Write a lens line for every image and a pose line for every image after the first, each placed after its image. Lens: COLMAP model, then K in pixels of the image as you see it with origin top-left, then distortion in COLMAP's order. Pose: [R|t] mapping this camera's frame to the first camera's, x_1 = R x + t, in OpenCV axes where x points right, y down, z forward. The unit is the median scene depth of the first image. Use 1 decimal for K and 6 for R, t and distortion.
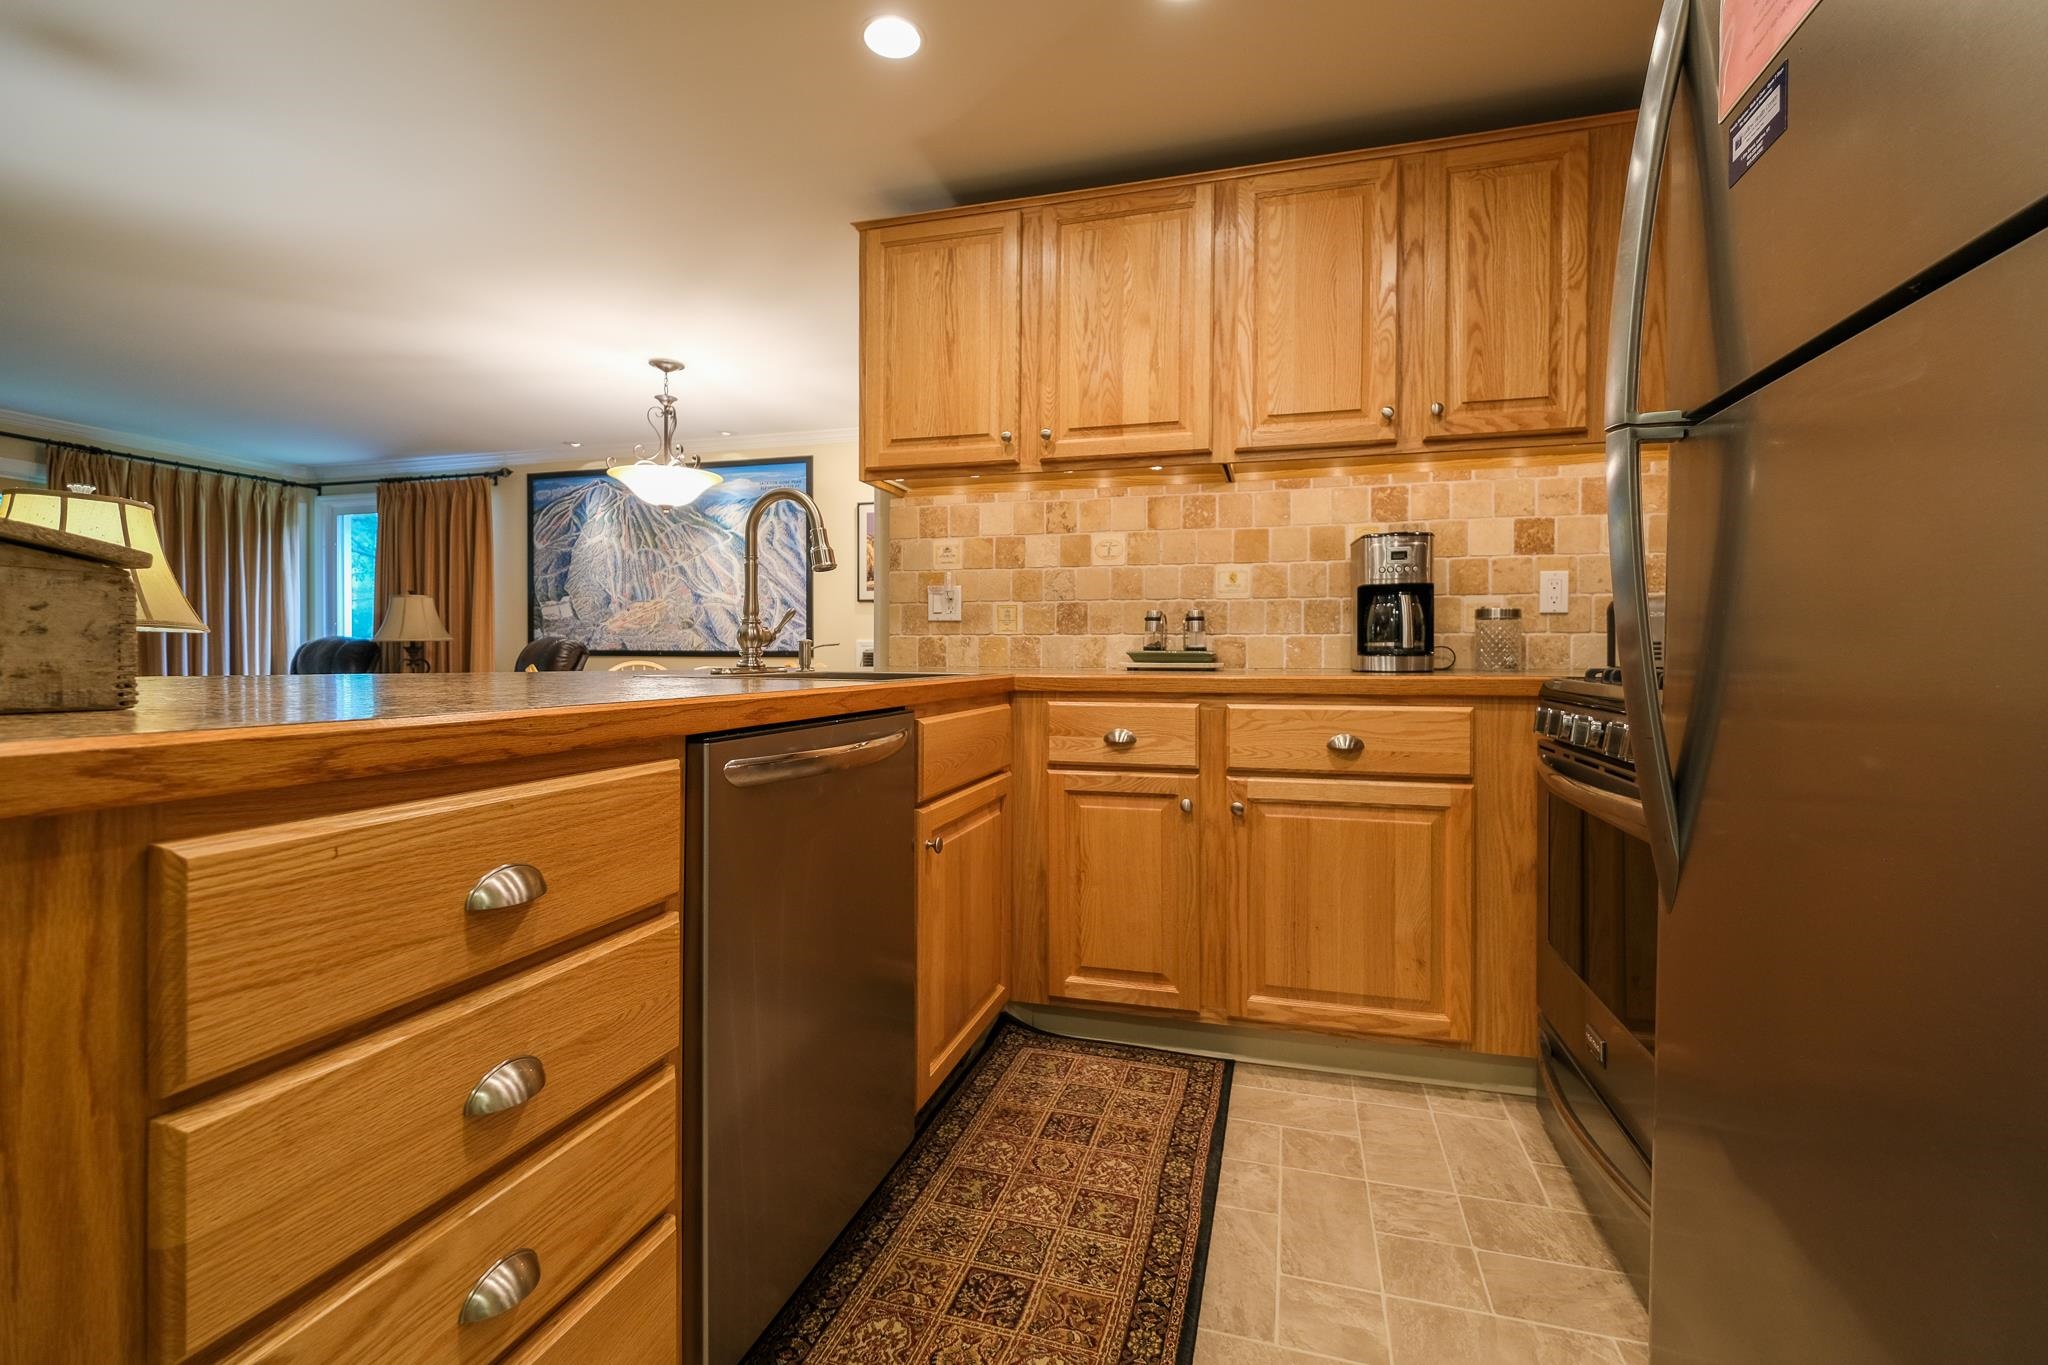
lens RADIAL K [[888.2, 0, 1023.8], [0, 888.2, 664.3], [0, 0, 1]] dist [-0.002964, -0.000081]
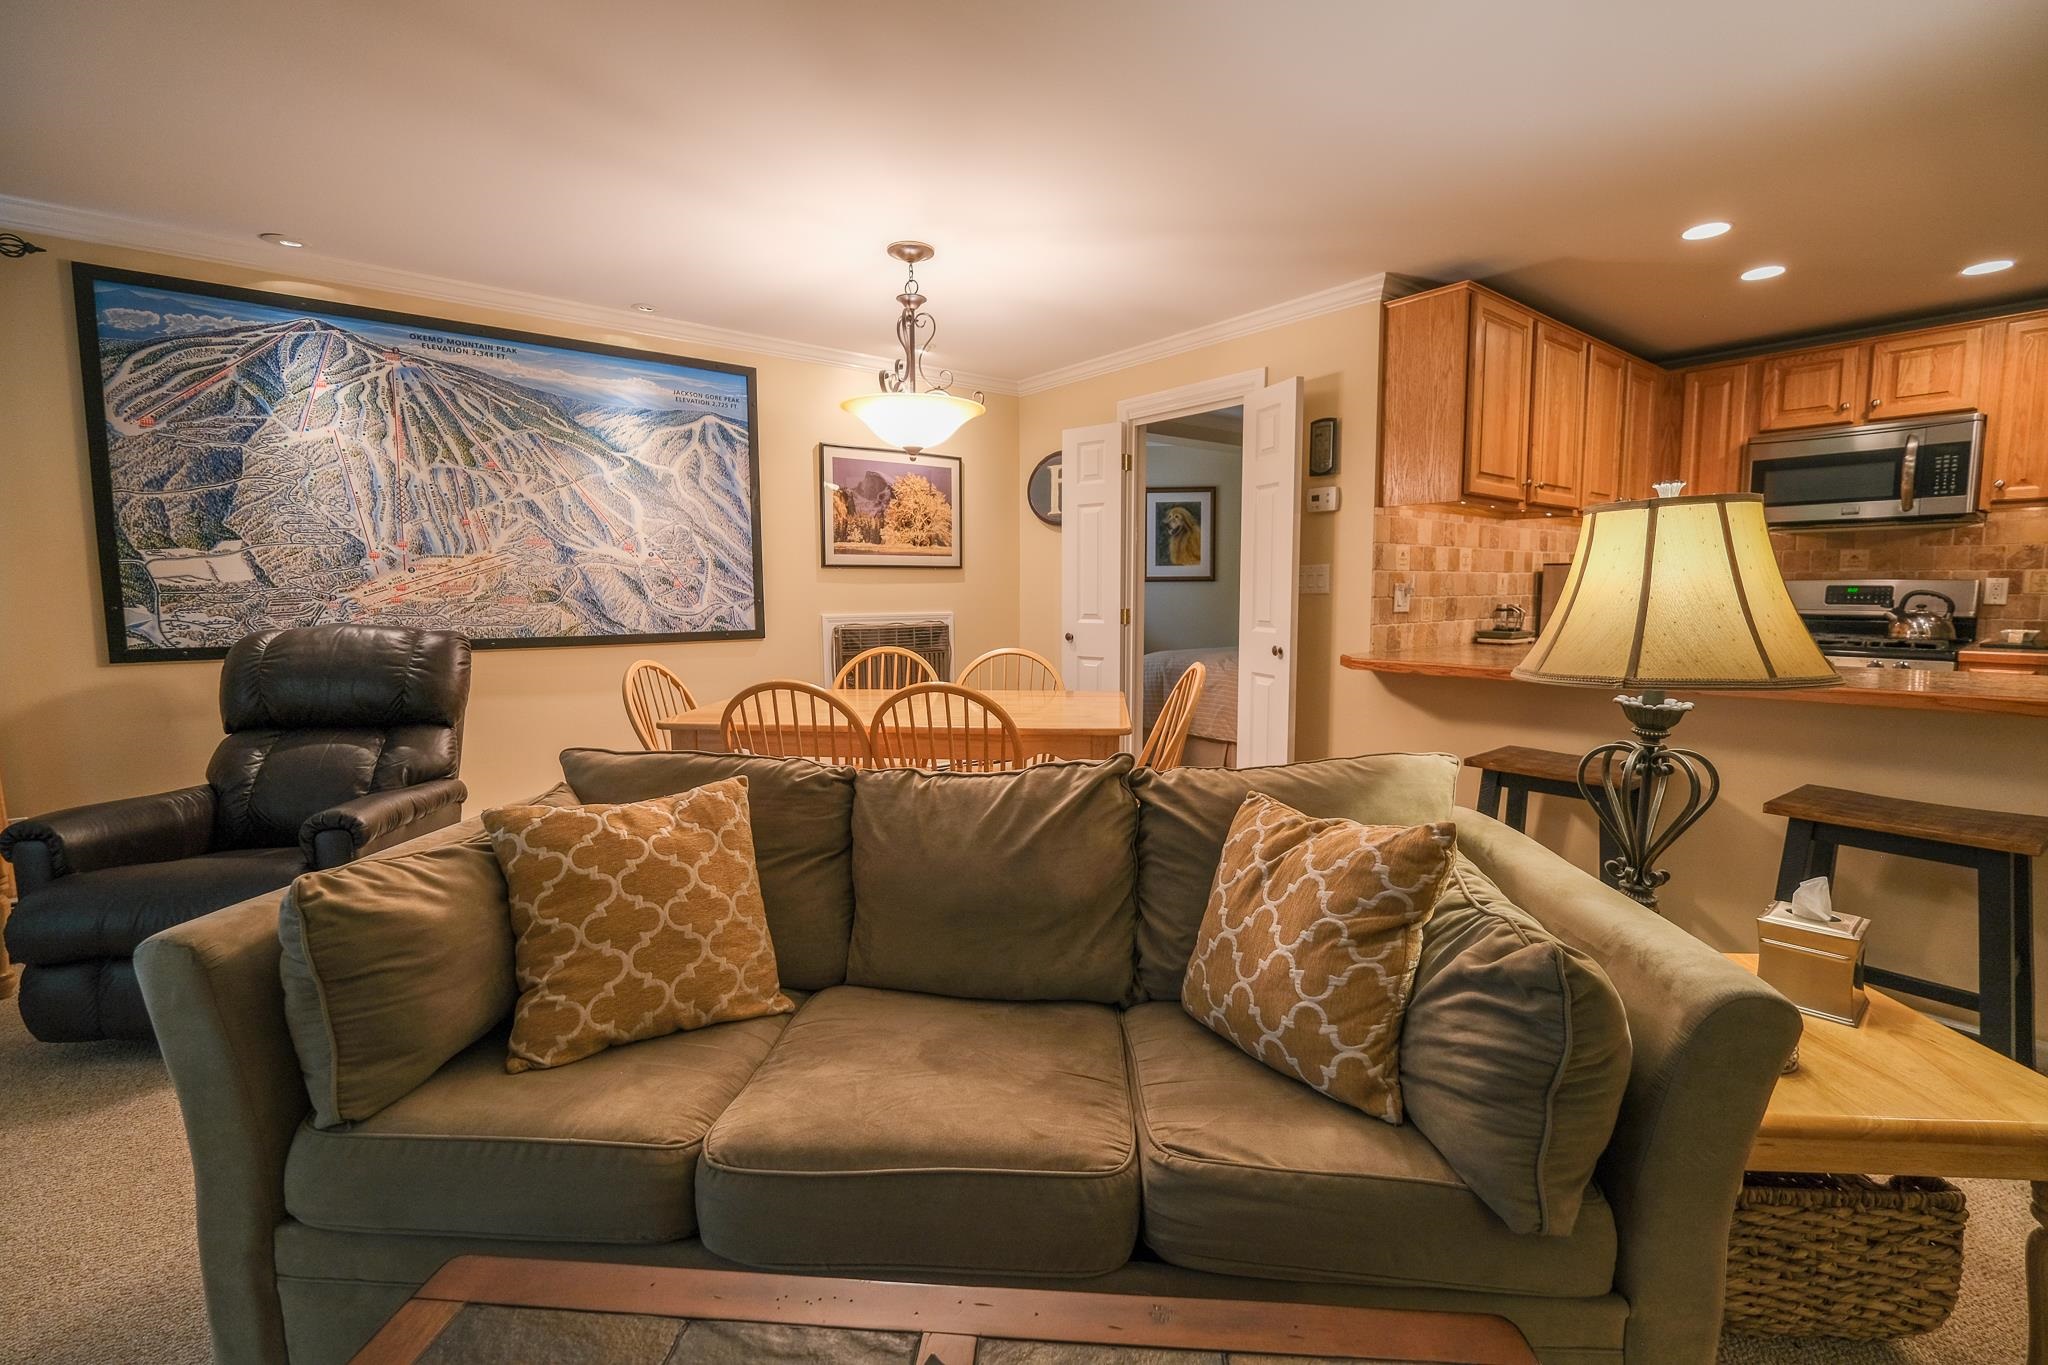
lens RADIAL K [[888.2, 0, 1023.8], [0, 888.2, 664.3], [0, 0, 1]] dist [-0.002964, -0.000081]
pose [[0.576264, -0.076773, 0.813649, -1.699513], [0.014952, 0.996402, 0.083428, -0.106151], [-0.817127, -0.035911, 0.575339, 0.871545]]
